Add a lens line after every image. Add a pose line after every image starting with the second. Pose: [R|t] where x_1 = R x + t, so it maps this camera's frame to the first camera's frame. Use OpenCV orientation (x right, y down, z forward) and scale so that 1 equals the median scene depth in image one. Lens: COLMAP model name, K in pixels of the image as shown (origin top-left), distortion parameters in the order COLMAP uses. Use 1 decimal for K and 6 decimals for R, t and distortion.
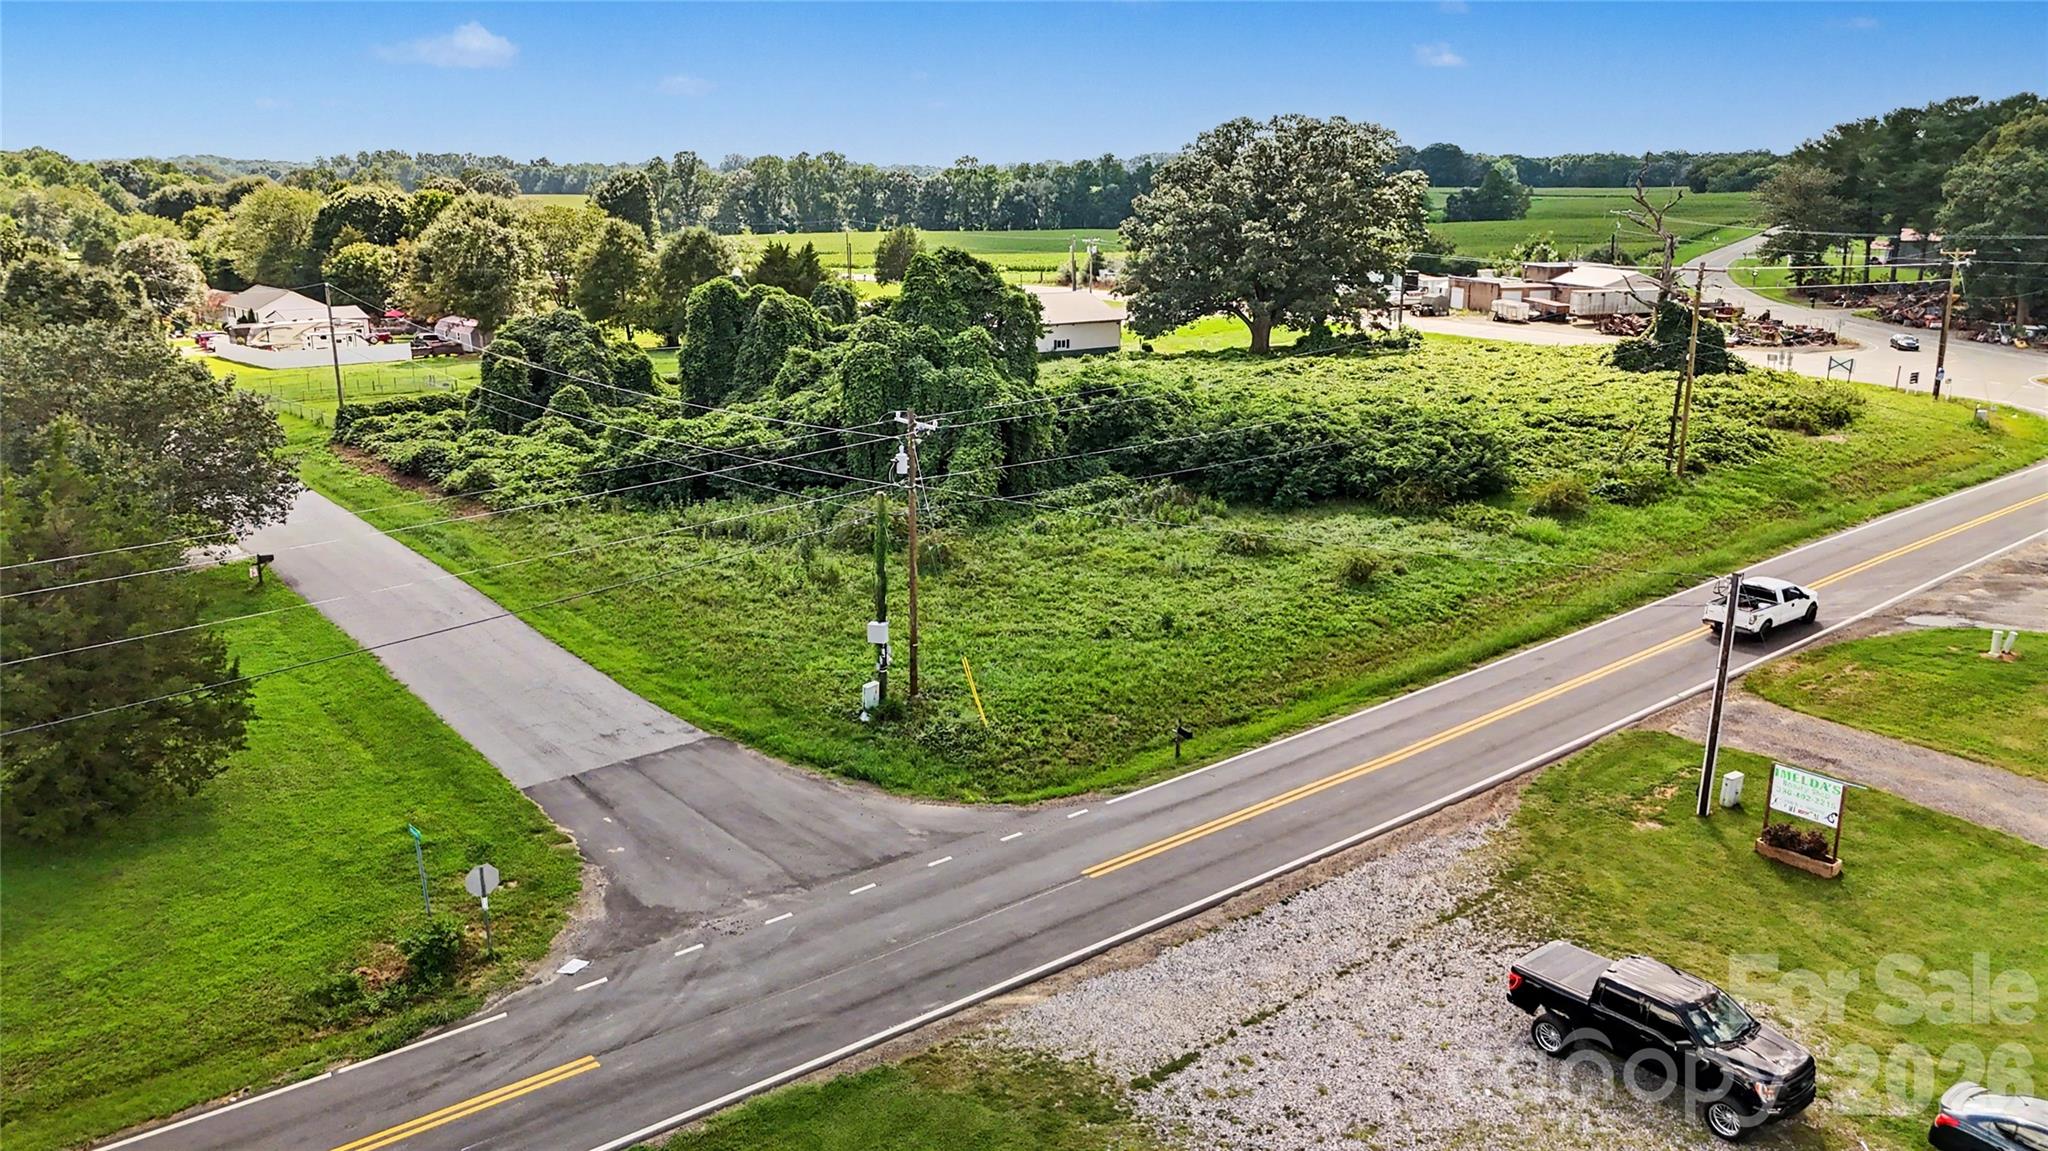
lens RADIAL K [[1524.0, 0, 1024.0], [0, 1524.0, 575.5], [0, 0, 1]] dist [0.111216, -0.113556]
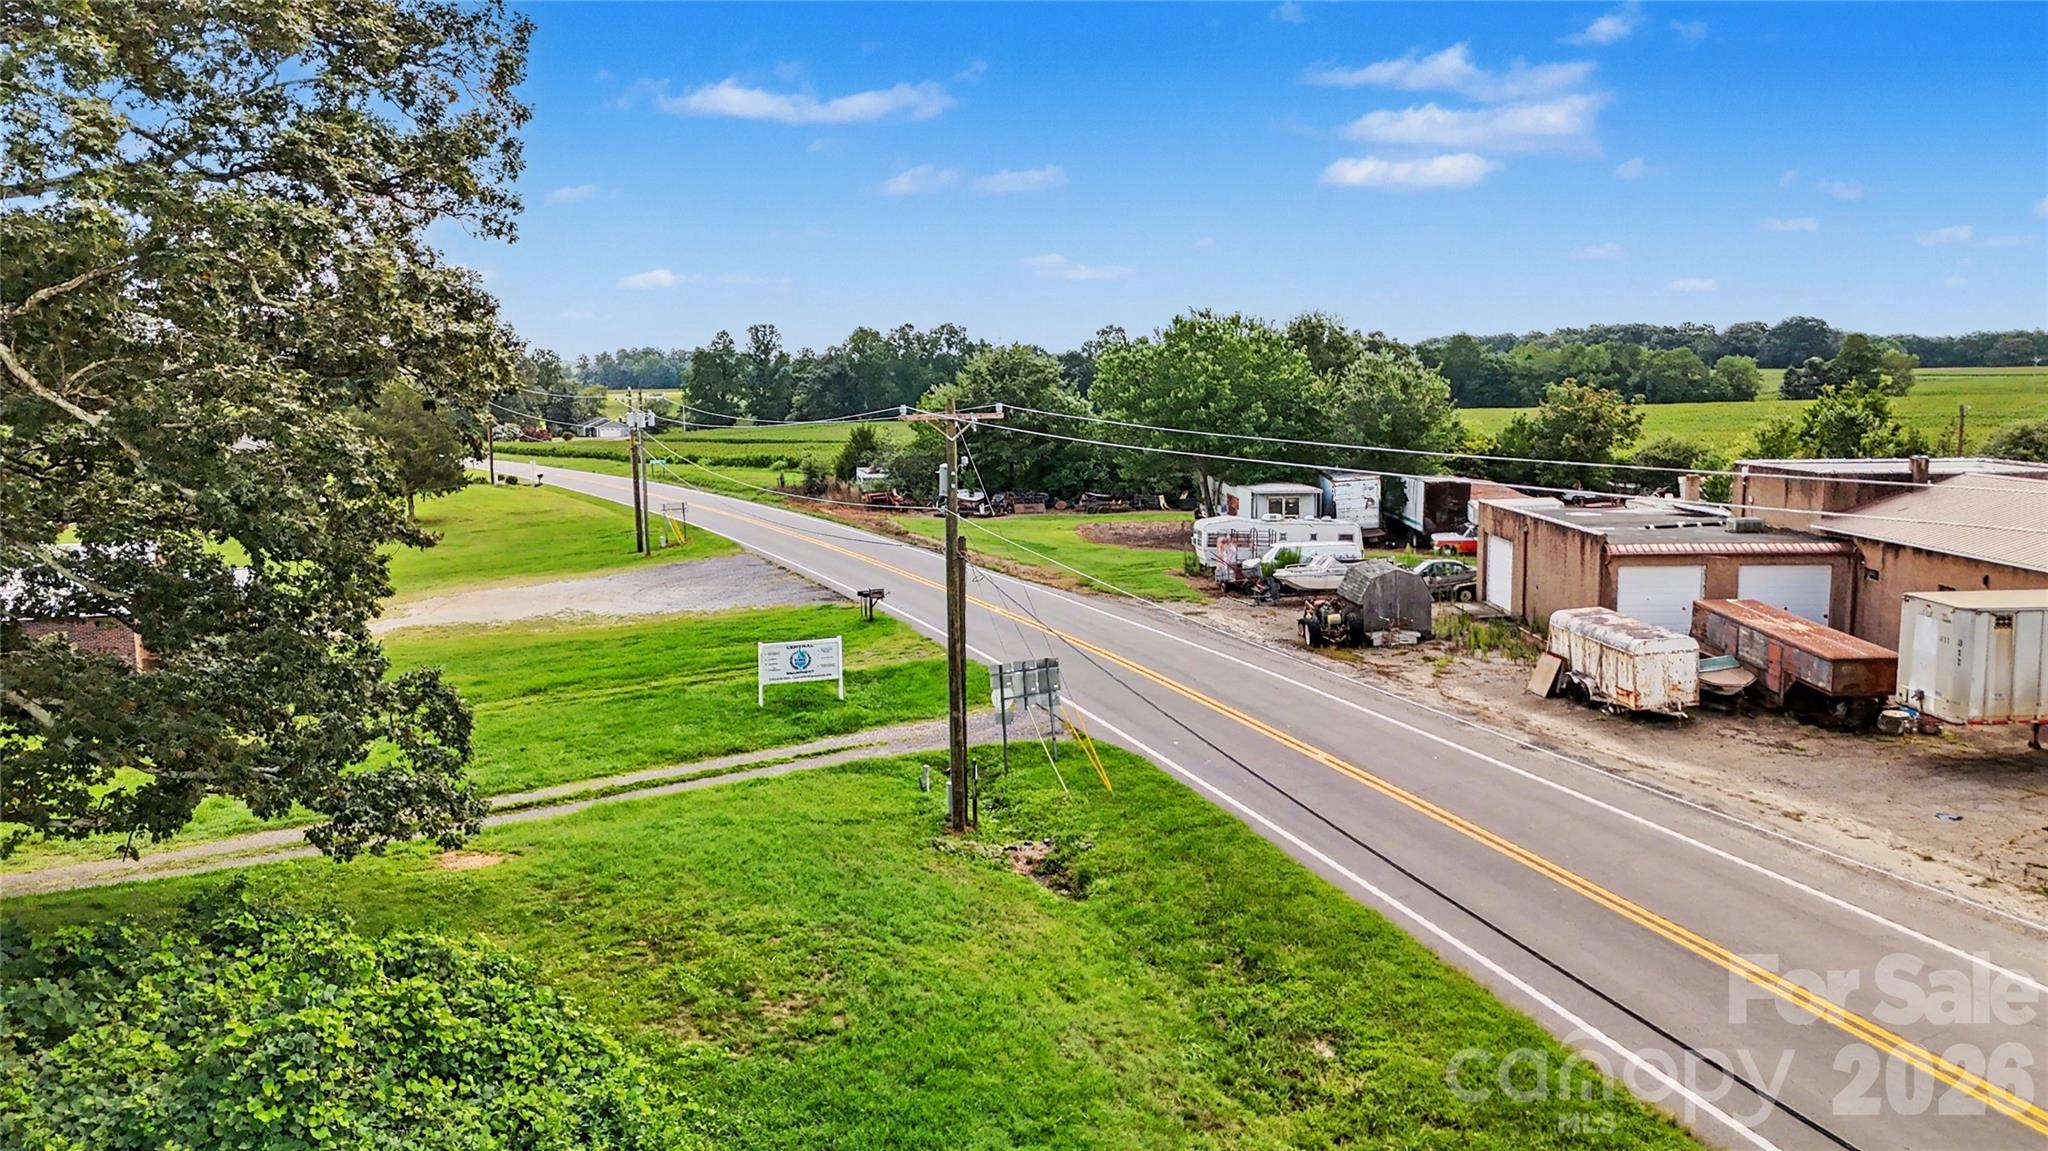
lens RADIAL K [[1524.0, 0, 1024.0], [0, 1524.0, 575.5], [0, 0, 1]] dist [0.111216, -0.113556]
pose [[0.968222, 0.027615, -0.248564, 0.389829], [-0.060044, 0.990483, -0.123848, -0.204443], [0.242778, 0.134837, 0.960665, 1.035497]]
